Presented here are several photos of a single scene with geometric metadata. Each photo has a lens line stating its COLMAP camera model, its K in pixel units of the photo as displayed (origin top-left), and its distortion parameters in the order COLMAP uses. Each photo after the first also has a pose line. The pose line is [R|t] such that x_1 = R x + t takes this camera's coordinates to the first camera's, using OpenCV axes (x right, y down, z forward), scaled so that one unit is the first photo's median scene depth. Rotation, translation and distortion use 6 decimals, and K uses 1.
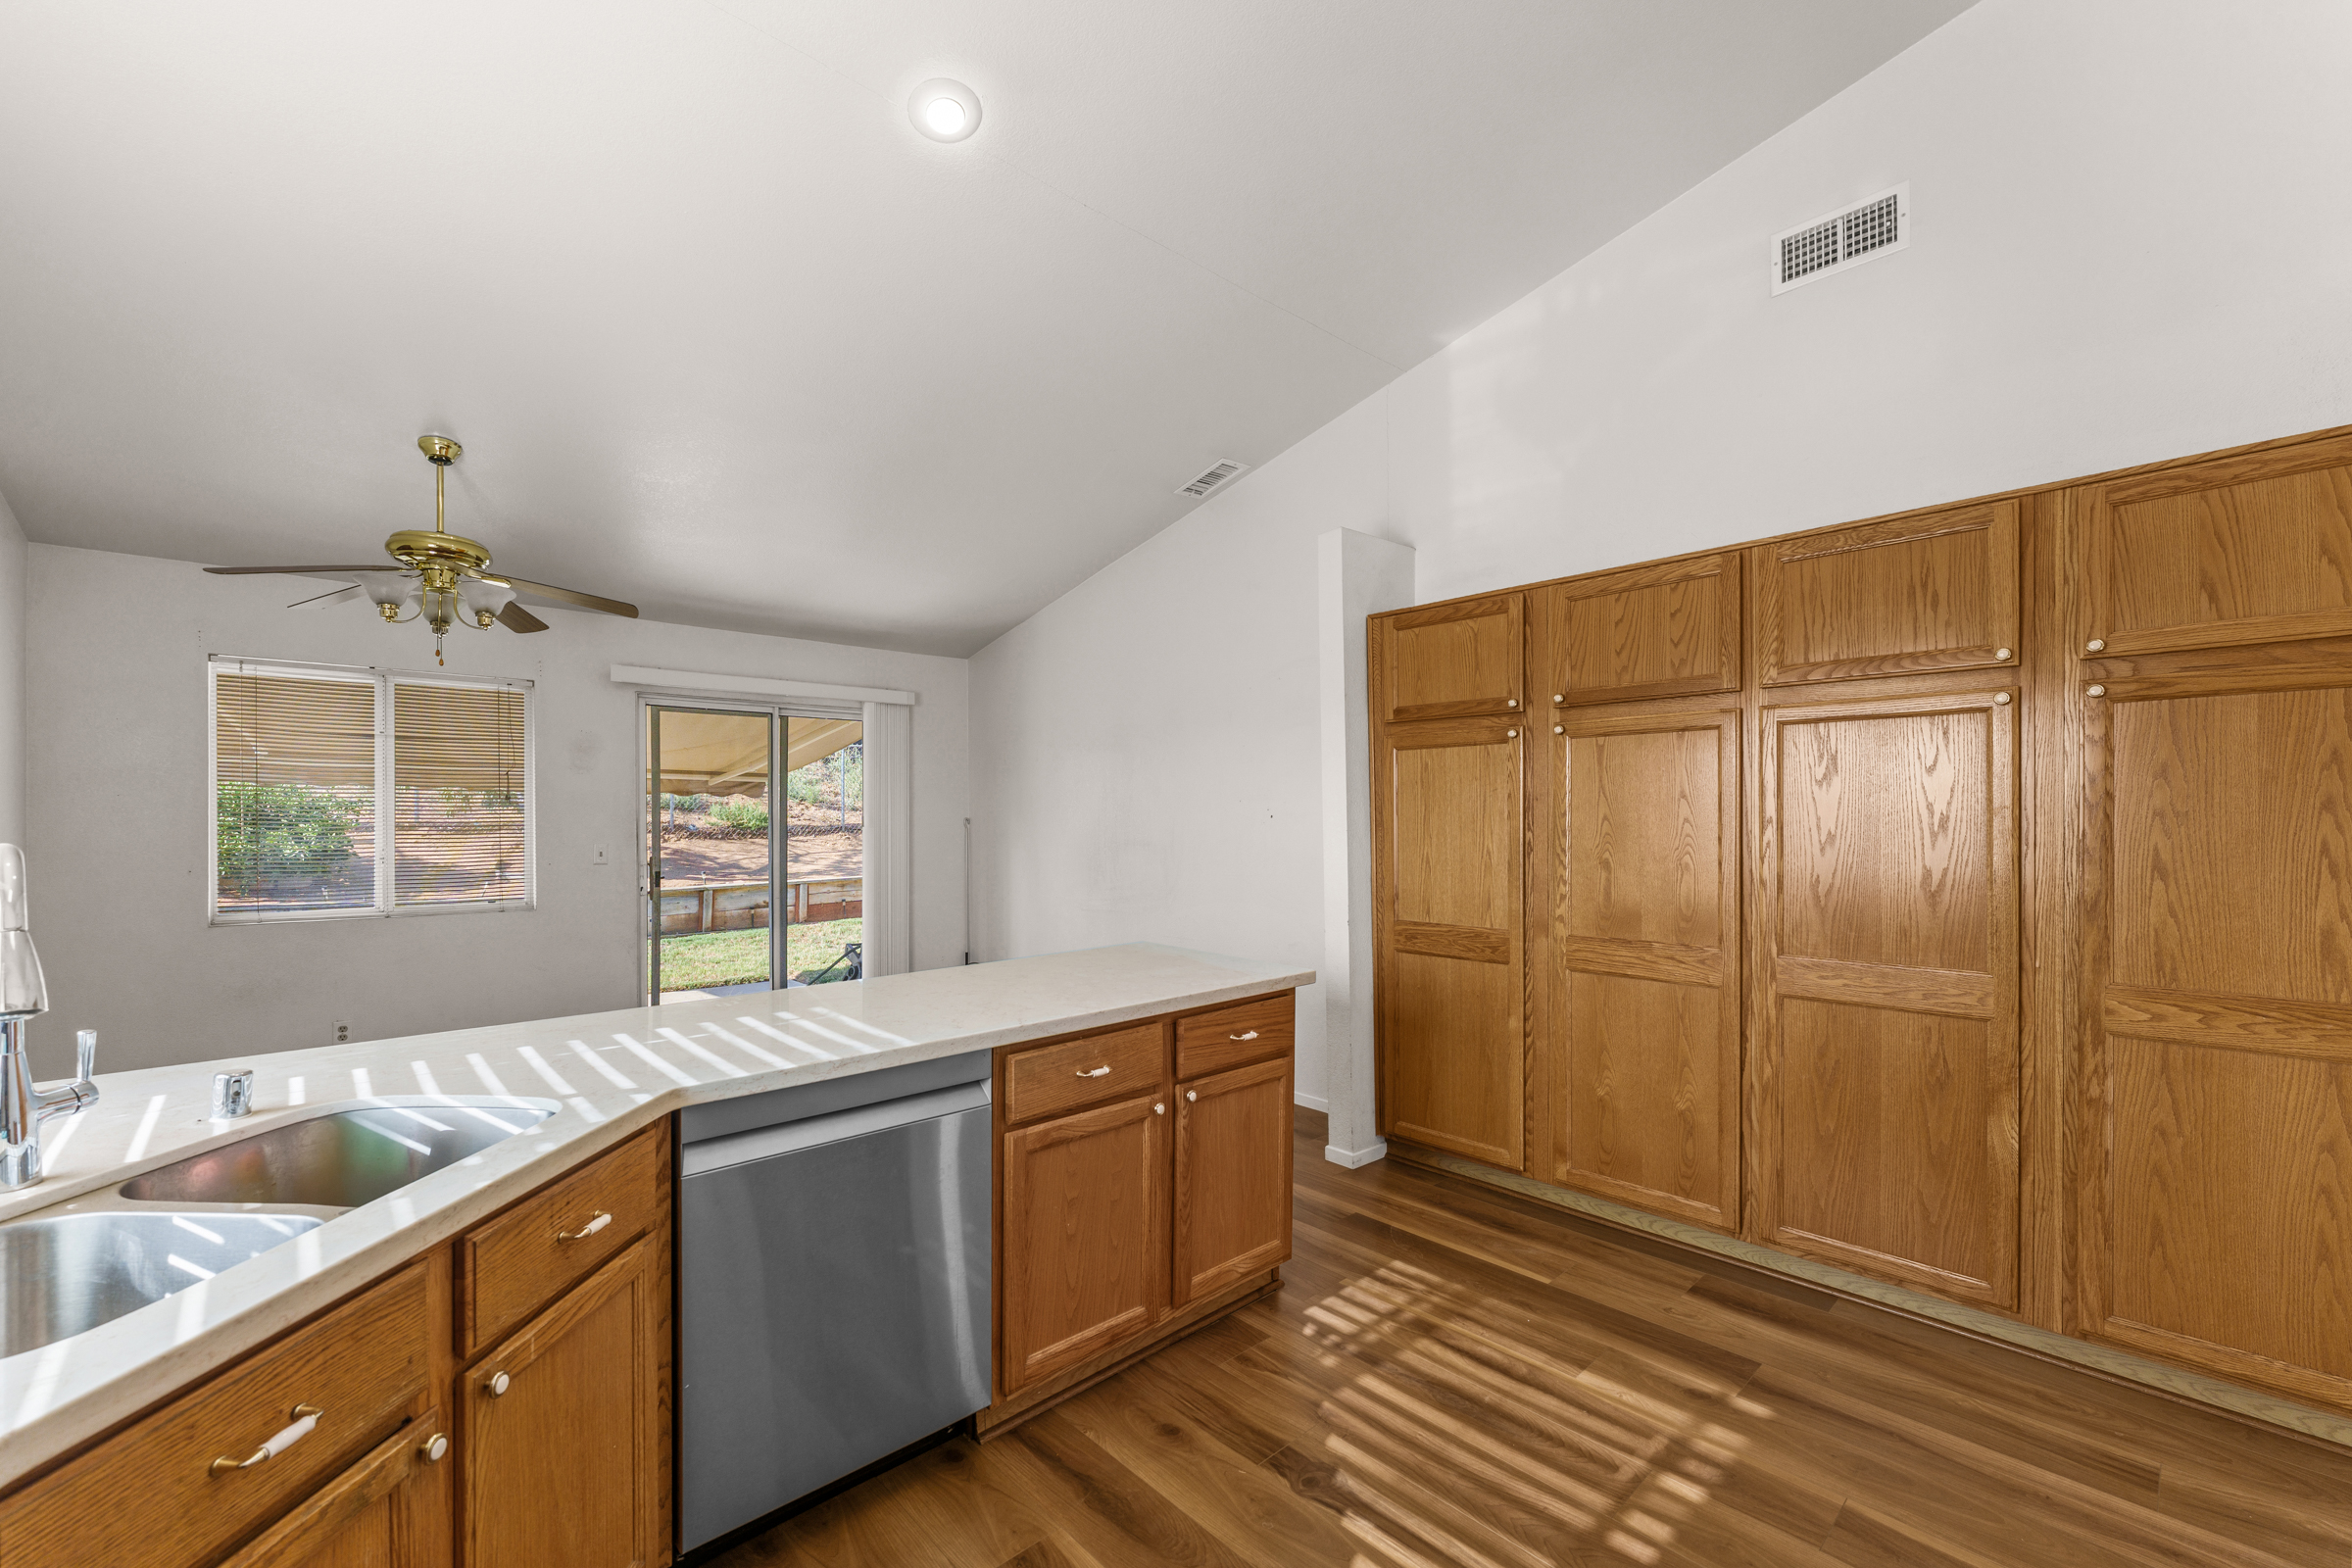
lens RADIAL K [[954.6, 0, 1170.9], [0, 954.6, 815.4], [0, 0, 1]] dist [-0.000268, 0.000063]
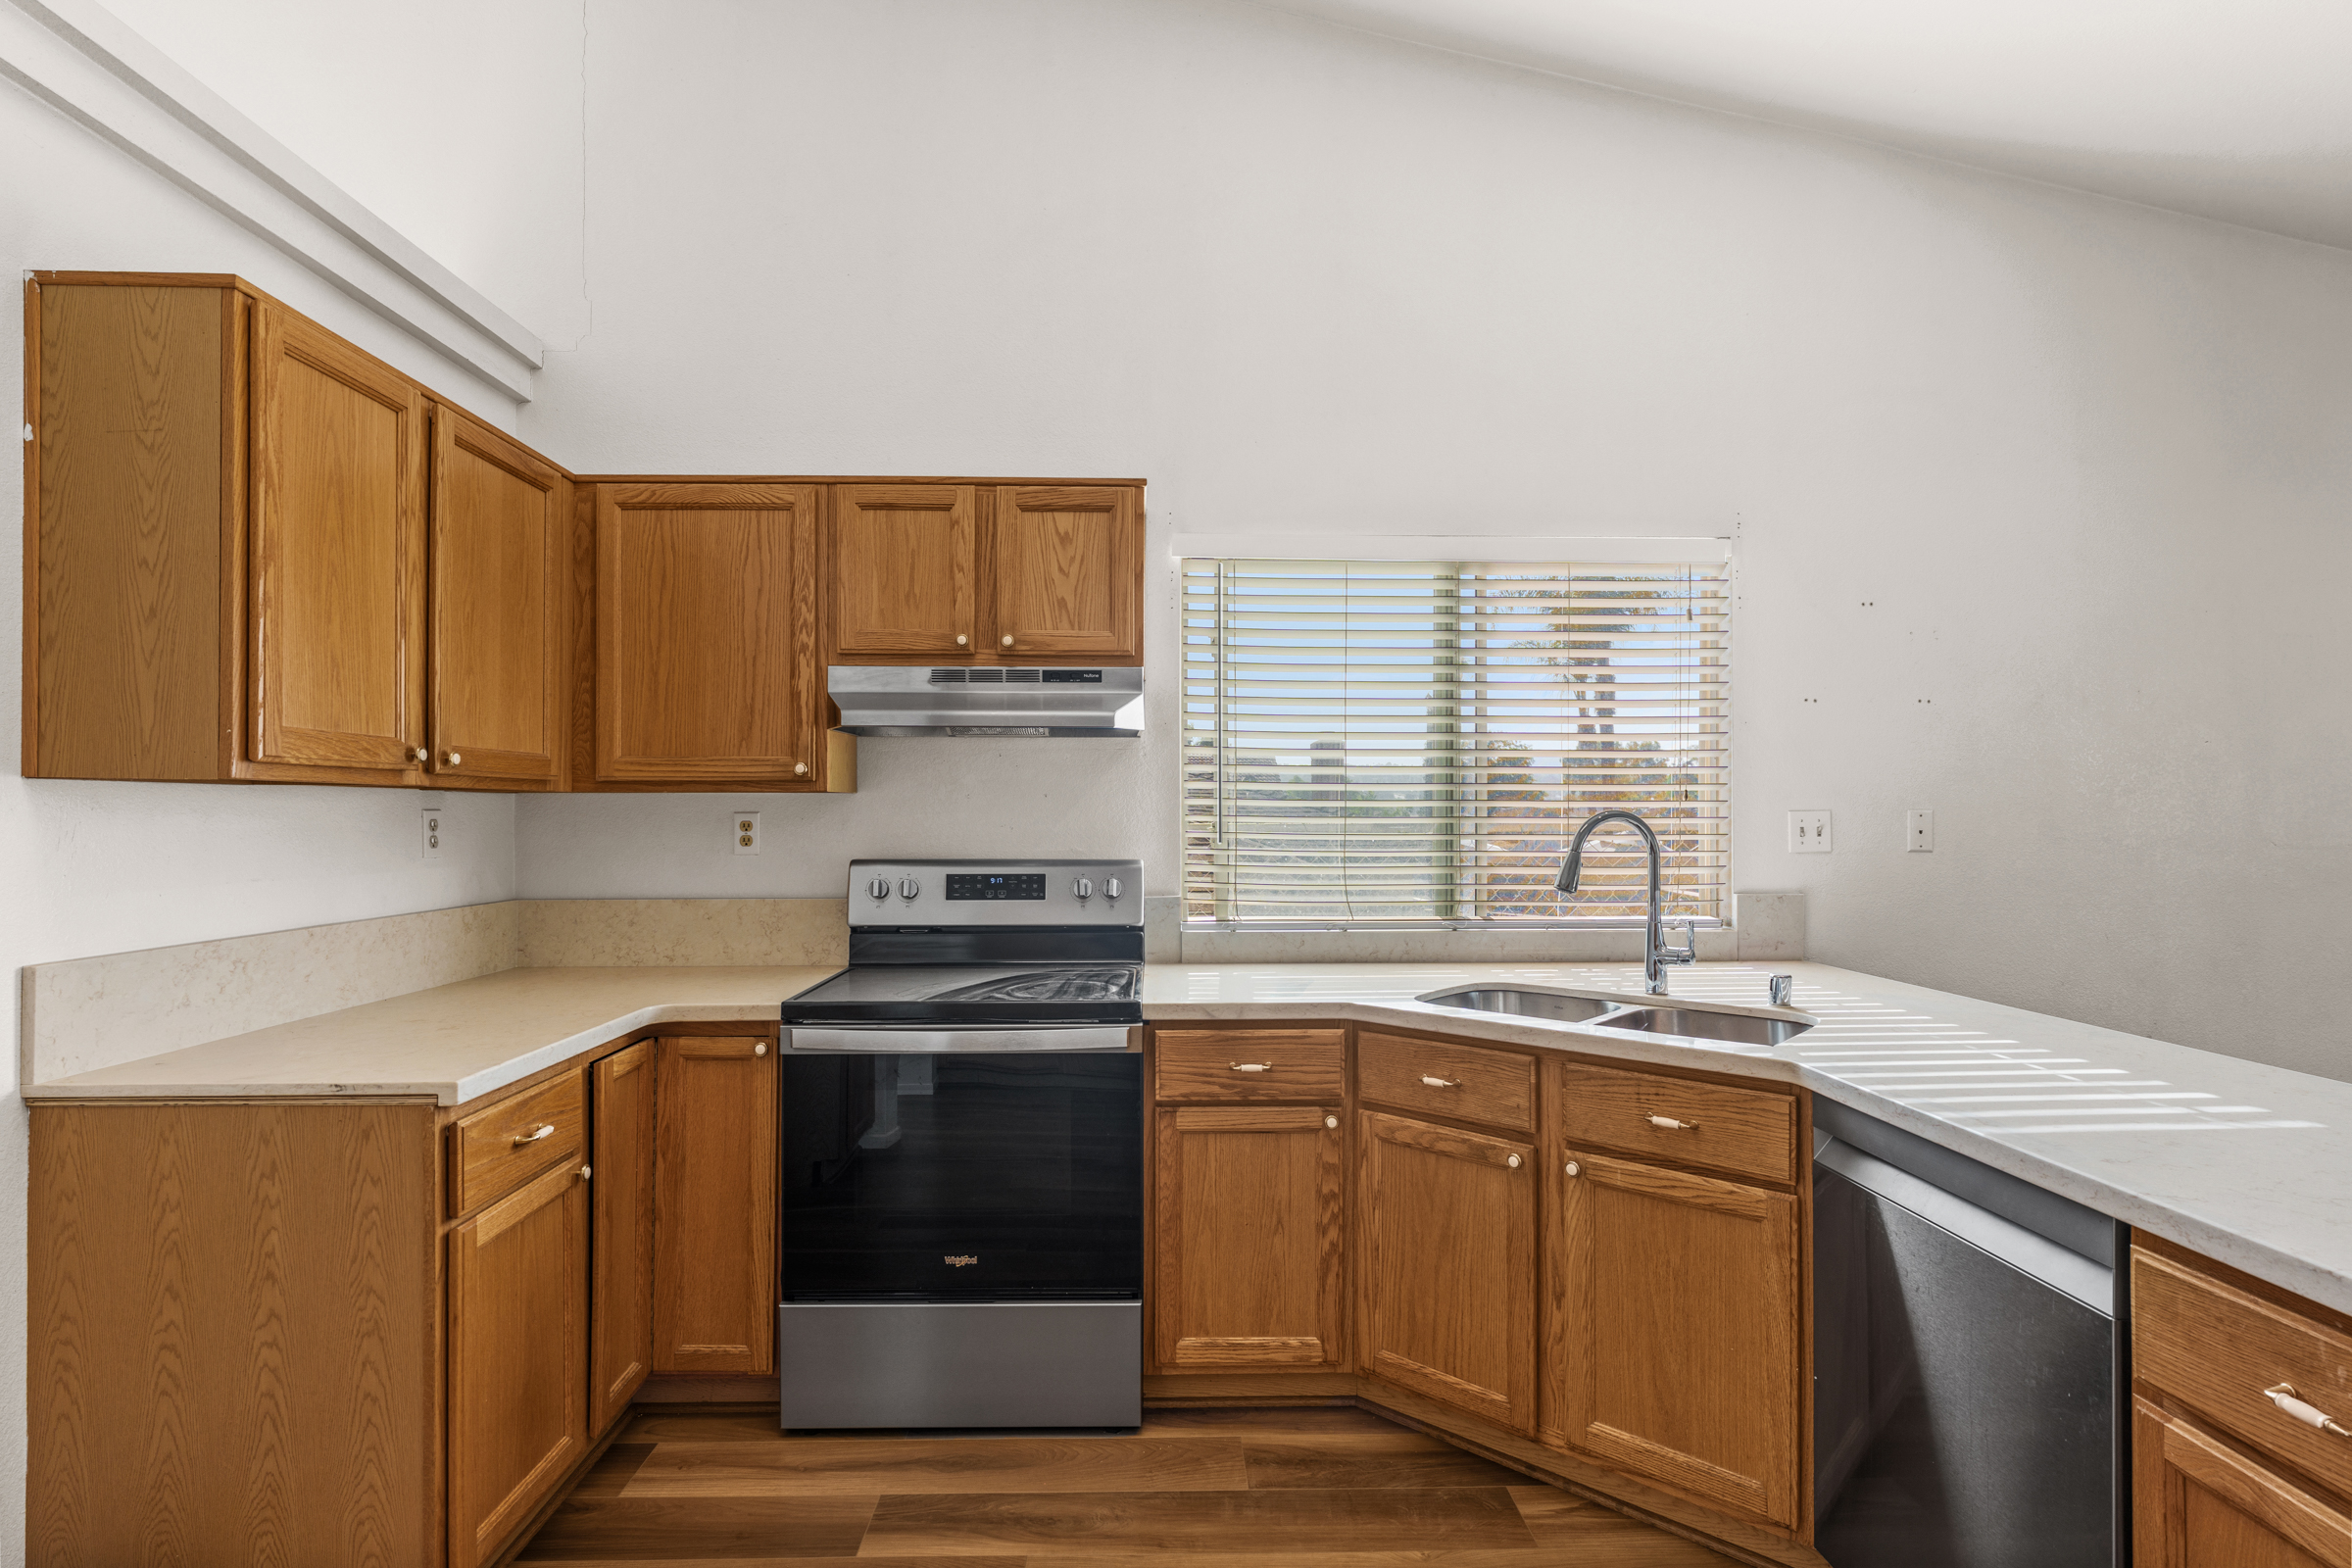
lens RADIAL K [[1198.7, 0, 1164.8], [0, 1198.7, 798.9], [0, 0, 1]] dist [0.001729, 0.000348]
pose [[-0.659182, -0.001513, -0.751982, 0.530978], [0.001166, 0.999995, -0.003034, 0.006666], [0.751983, -0.002877, -0.659177, 0.815827]]
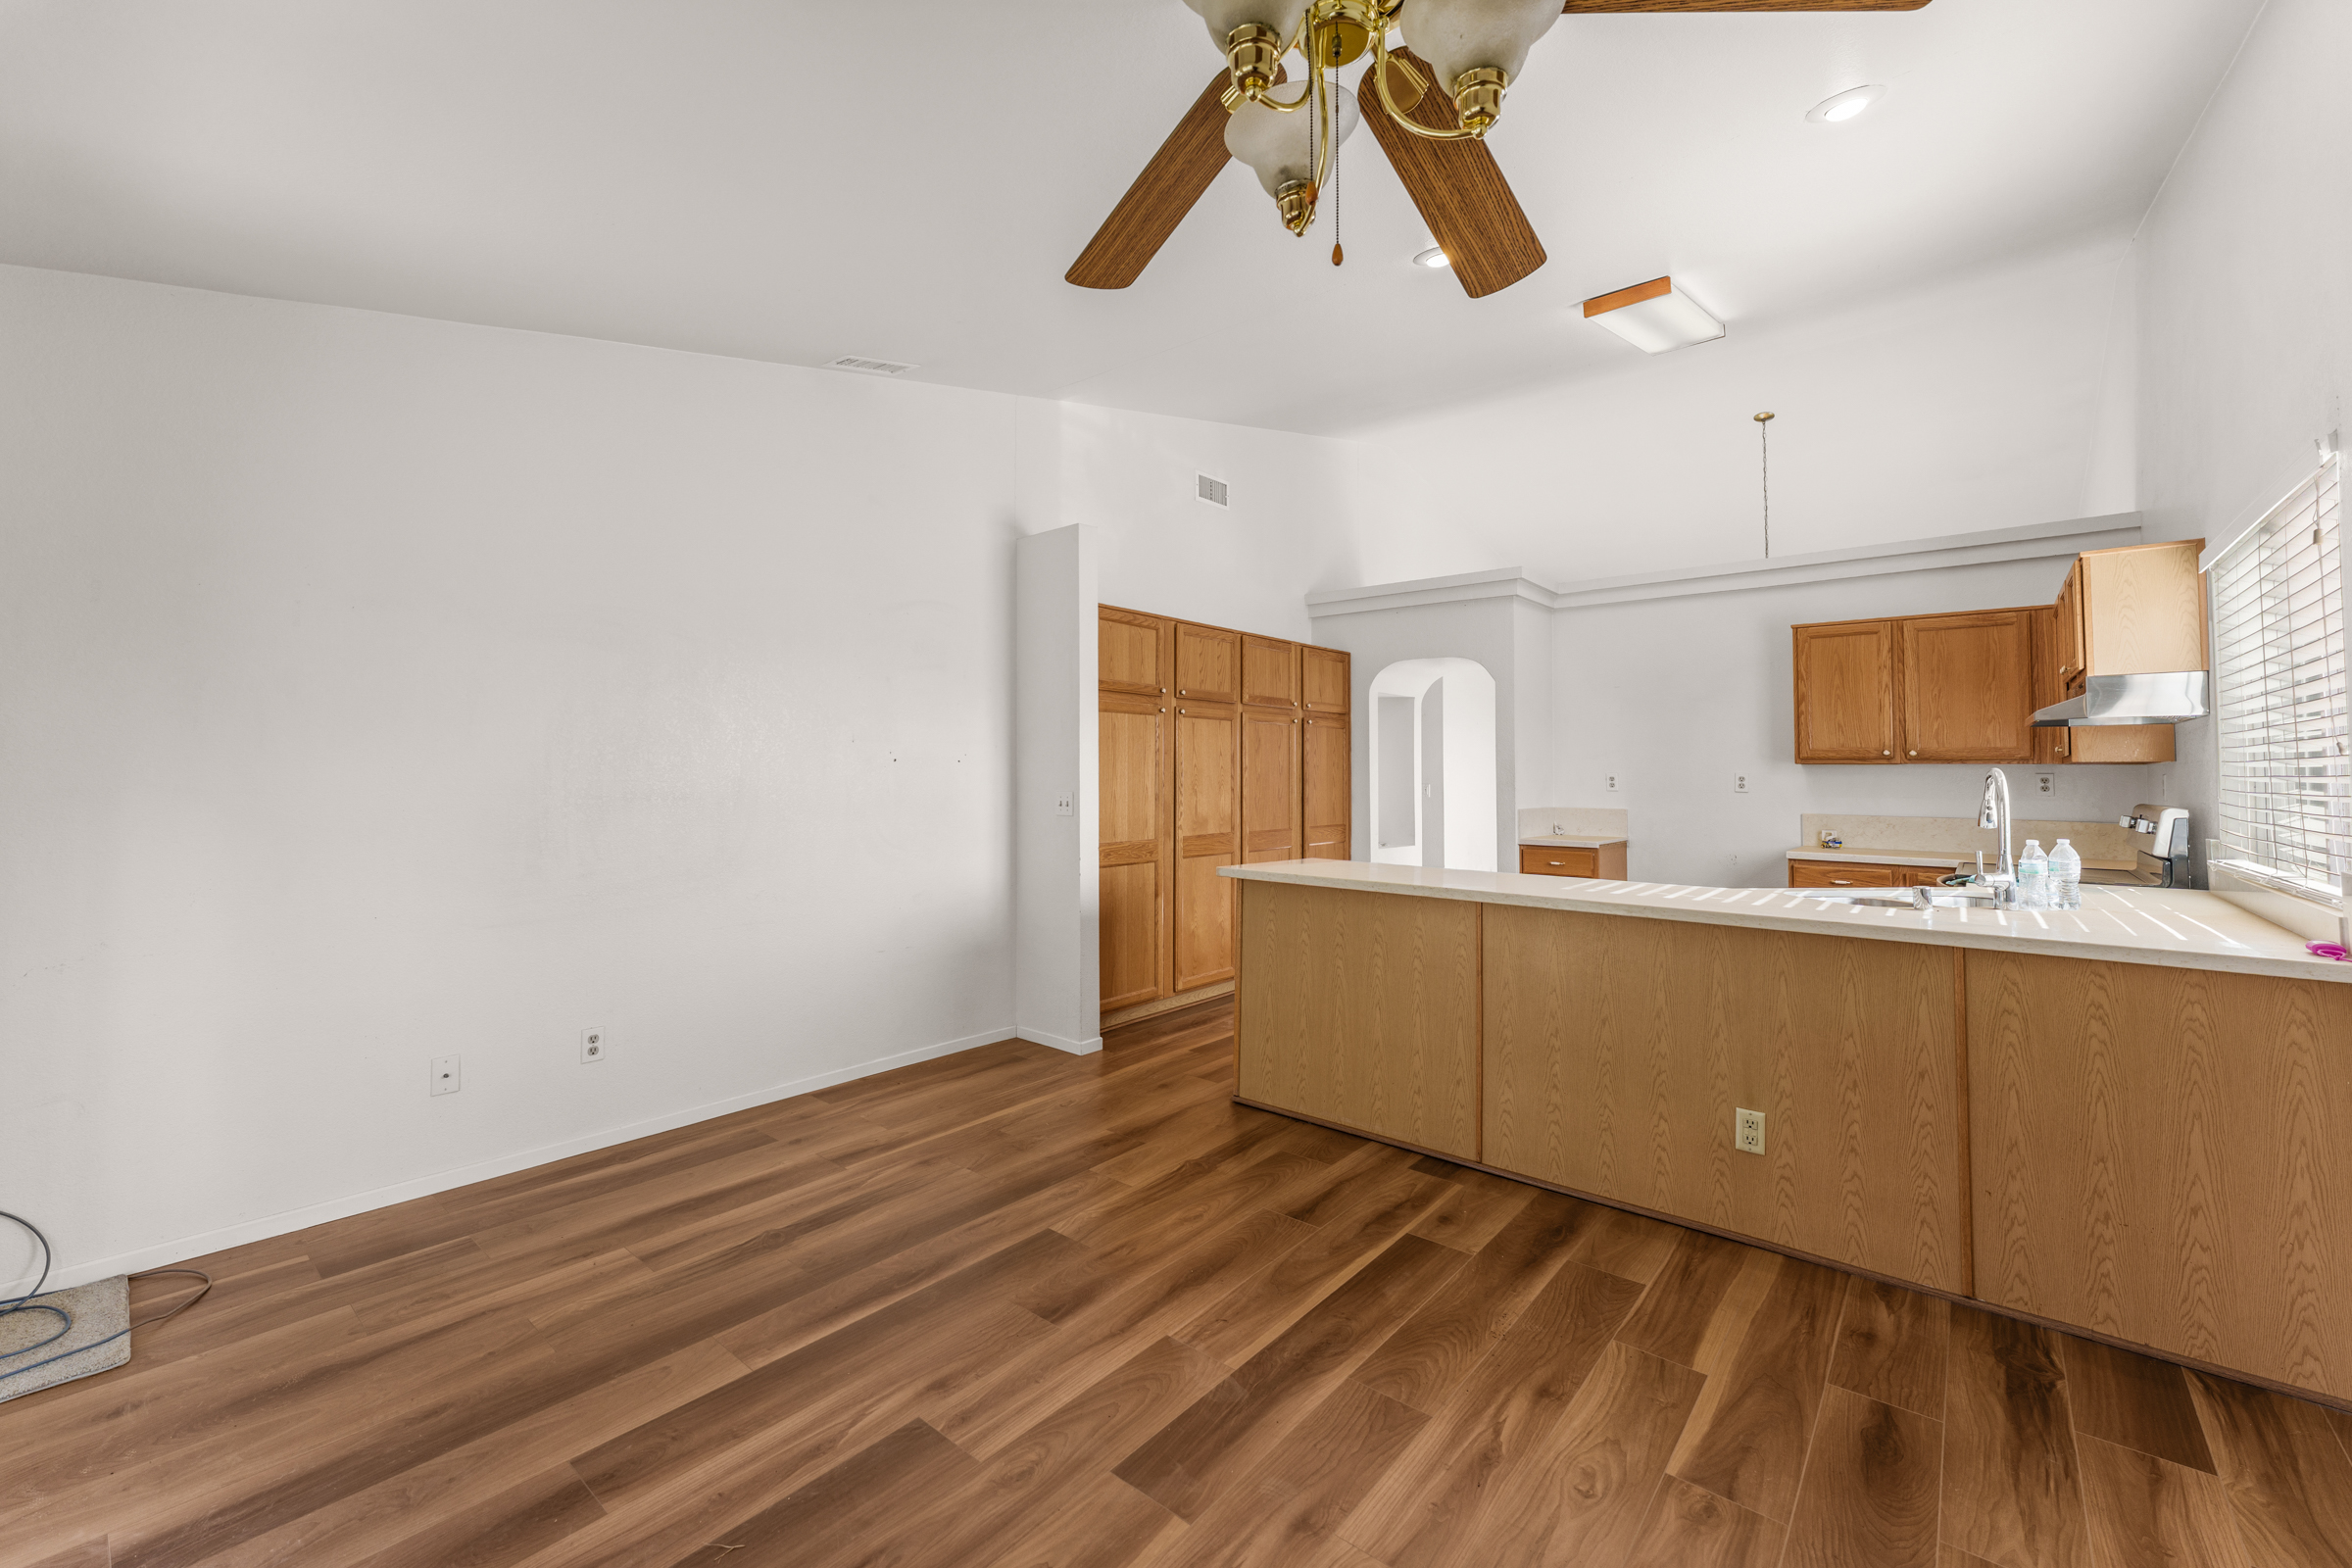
lens RADIAL K [[970.0, 0, 1174.1], [0, 970.0, 725.1], [0, 0, 1]] dist [0.001388, 0.000046]
pose [[-0.138527, 0.052698, 0.988956, -1.522771], [-0.005437, 0.998528, -0.053970, 0.029893], [-0.990344, -0.012853, -0.138037, 1.532710]]
